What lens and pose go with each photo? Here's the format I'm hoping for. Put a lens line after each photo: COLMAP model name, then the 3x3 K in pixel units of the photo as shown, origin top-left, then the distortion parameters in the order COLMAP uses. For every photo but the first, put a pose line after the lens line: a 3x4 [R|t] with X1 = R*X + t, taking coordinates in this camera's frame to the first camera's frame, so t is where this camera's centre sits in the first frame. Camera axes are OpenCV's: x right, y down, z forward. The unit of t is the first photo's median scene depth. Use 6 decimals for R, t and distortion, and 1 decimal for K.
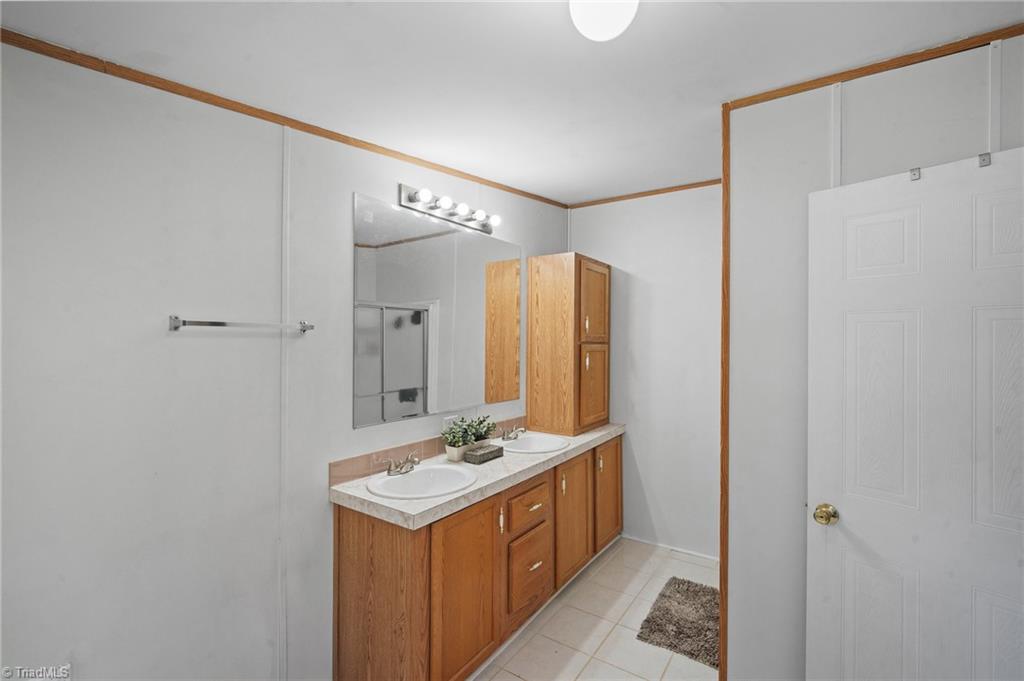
lens RADIAL K [[456.7, 0, 507.3], [0, 456.7, 342.5], [0, 0, 1]] dist [-0.007919, 0.000795]
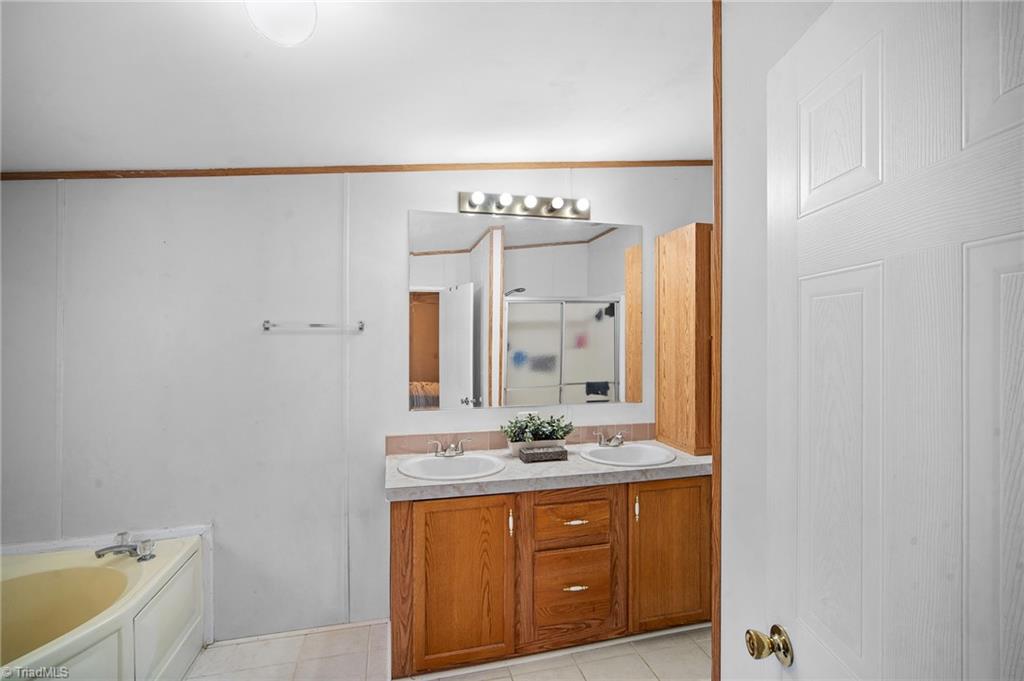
lens RADIAL K [[456.7, 0, 503.8], [0, 456.7, 335.6], [0, 0, 1]] dist [-0.007919, 0.000795]
pose [[0.743134, 0.002580, -0.669137, 0.423484], [0.001140, 0.999986, 0.005121, -0.007459], [0.669141, -0.004568, 0.743121, 0.187629]]
